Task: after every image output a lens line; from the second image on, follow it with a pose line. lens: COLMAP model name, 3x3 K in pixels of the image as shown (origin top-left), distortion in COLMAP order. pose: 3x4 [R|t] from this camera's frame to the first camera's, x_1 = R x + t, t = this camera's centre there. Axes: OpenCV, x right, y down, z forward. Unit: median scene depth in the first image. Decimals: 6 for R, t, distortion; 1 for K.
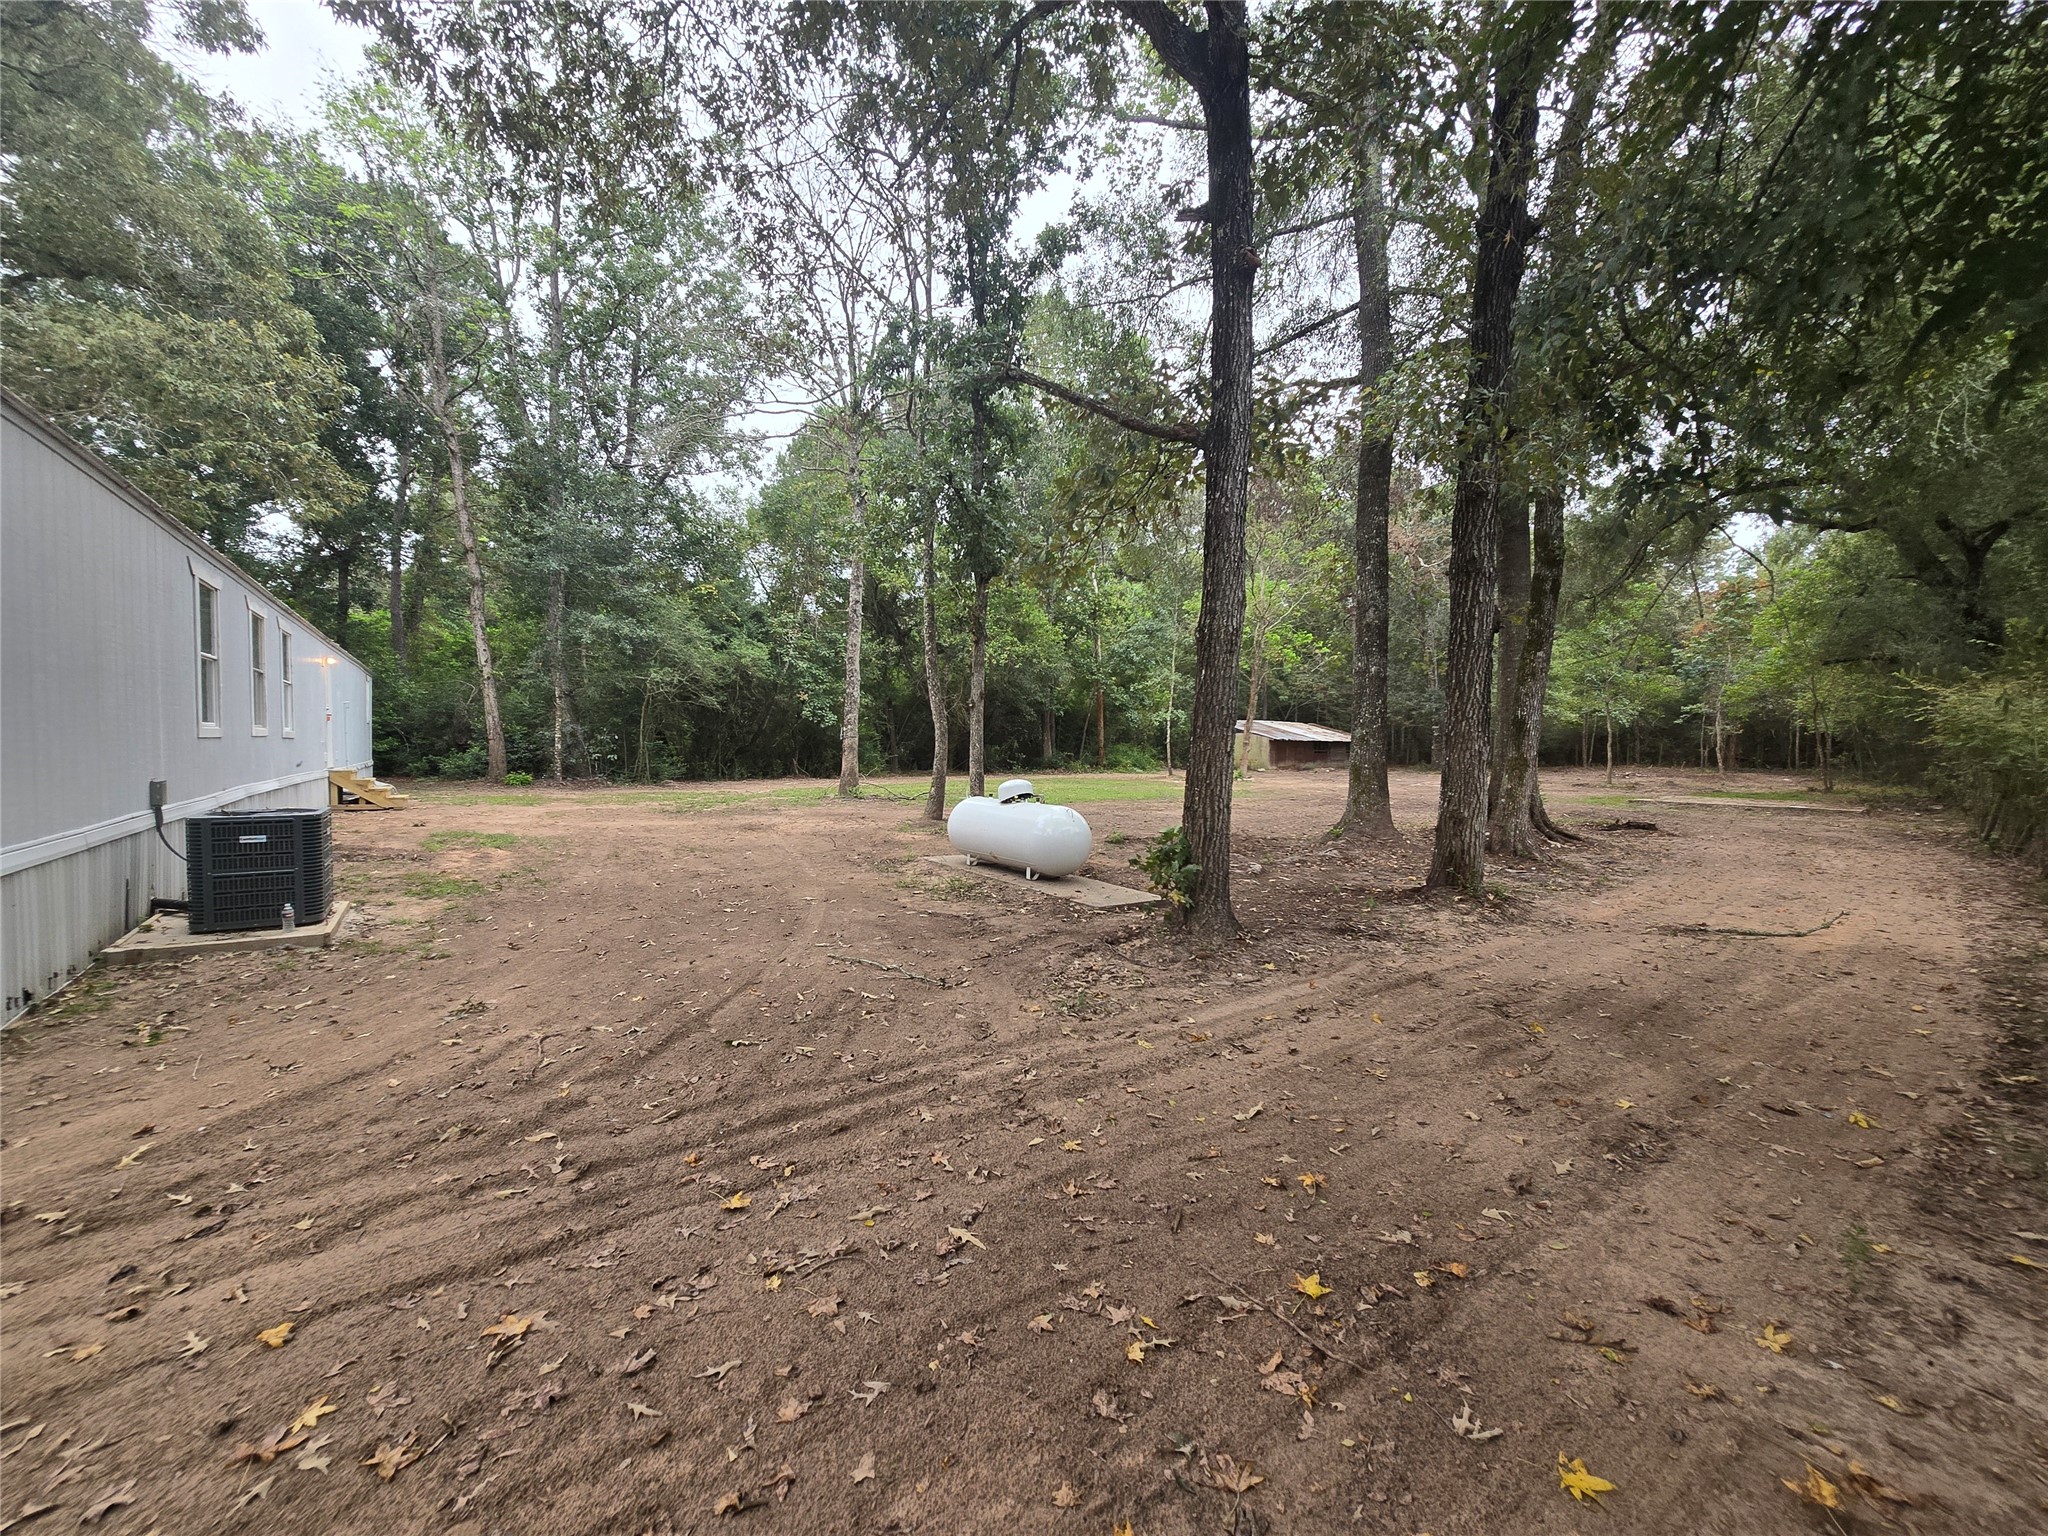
lens RADIAL K [[830.1, 0, 1035.4], [0, 830.1, 780.6], [0, 0, 1]] dist [-0.001094, -0.000512]
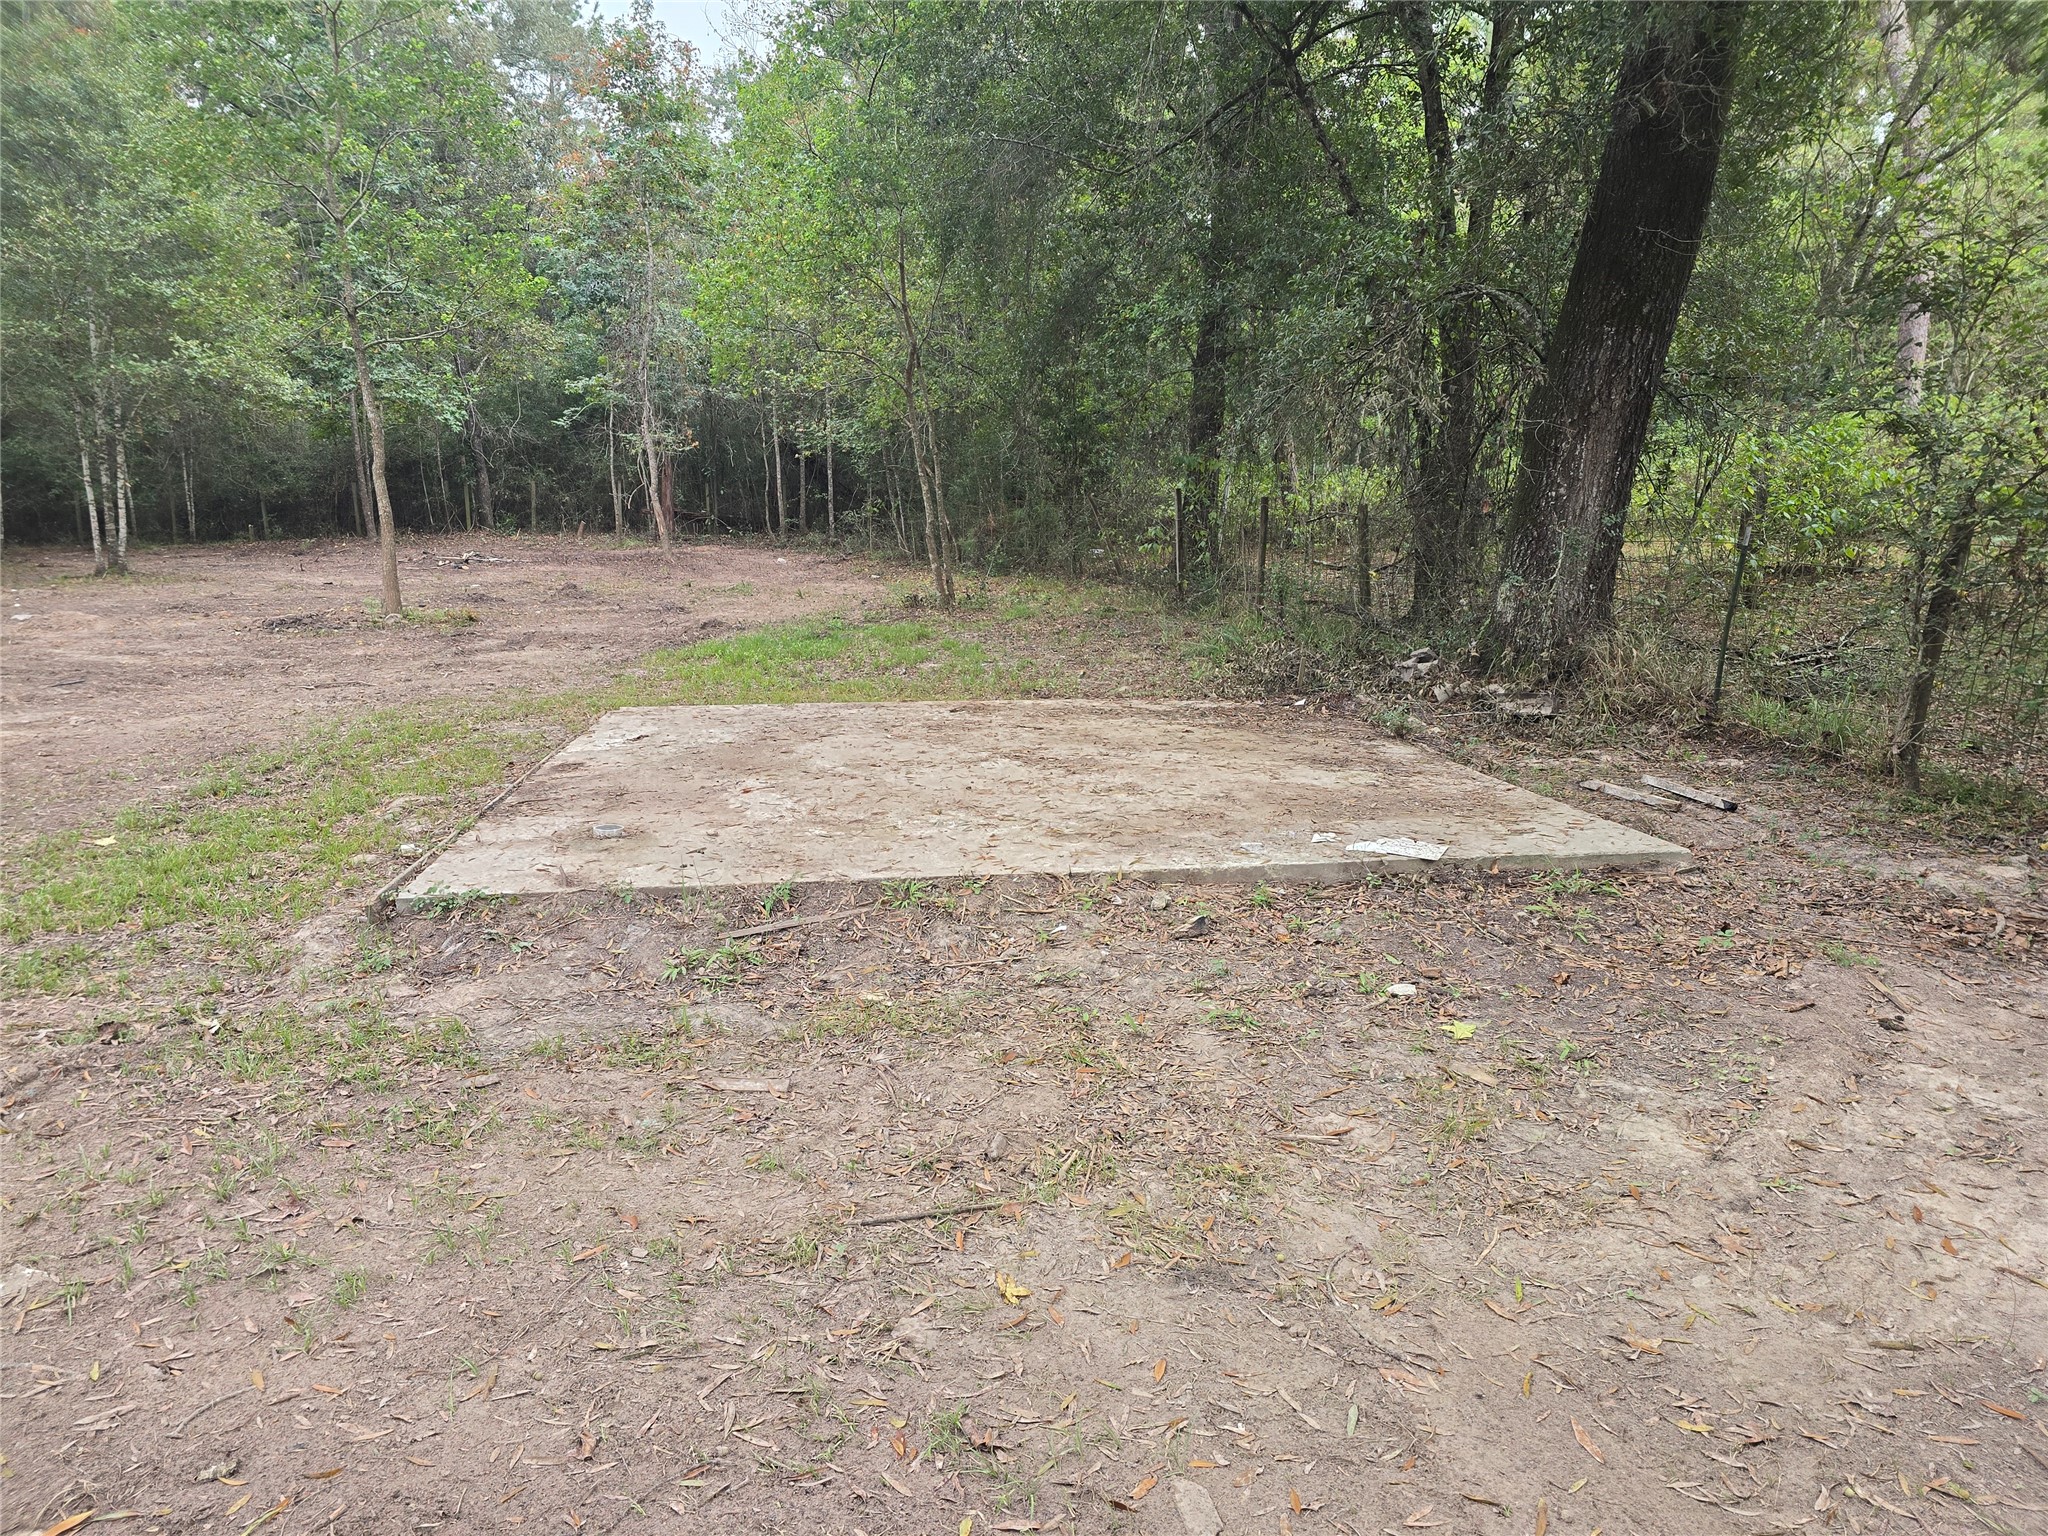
lens RADIAL K [[1357.3, 0, 1024.0], [0, 1357.3, 768.0], [0, 0, 1]] dist [0.059248, -0.058740]
pose [[0.550755, -0.162724, 0.818651, 0.754558], [0.033283, 0.984313, 0.173261, -0.029213], [-0.834003, -0.068177, 0.547531, 1.010129]]
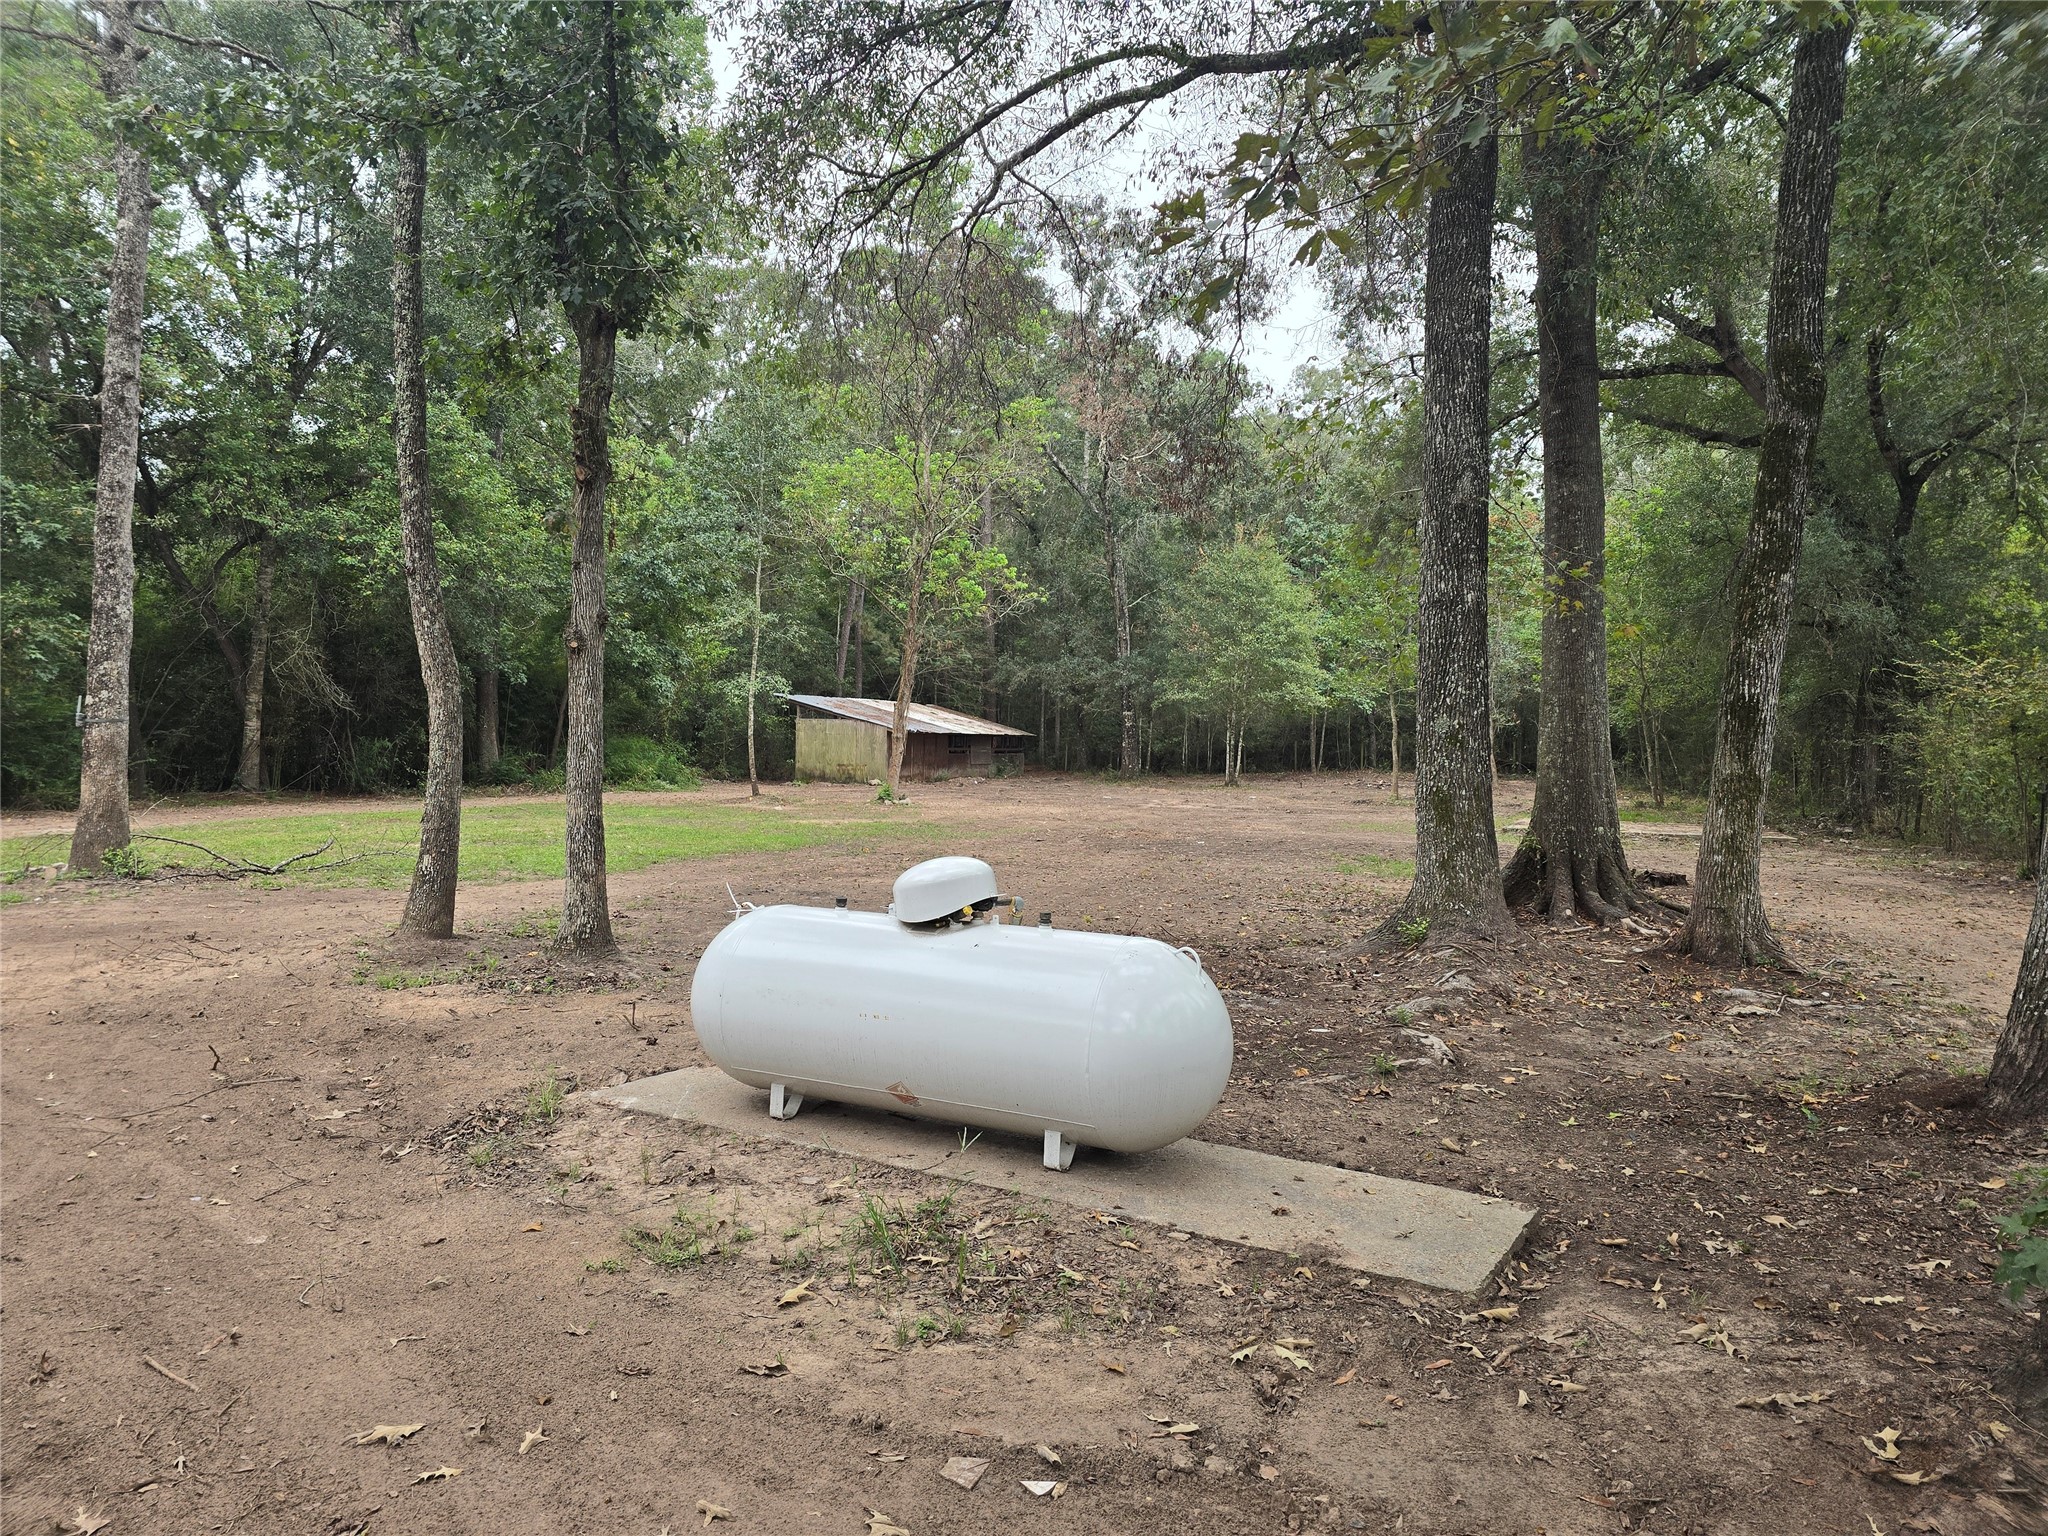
lens RADIAL K [[1357.3, 0, 1024.0], [0, 1357.3, 768.0], [0, 0, 1]] dist [0.059248, -0.058740]
pose [[0.903765, -0.003751, 0.428013, -0.109416], [0.012413, 0.999771, -0.017448, -0.013385], [-0.427850, 0.021082, 0.903604, 0.226763]]
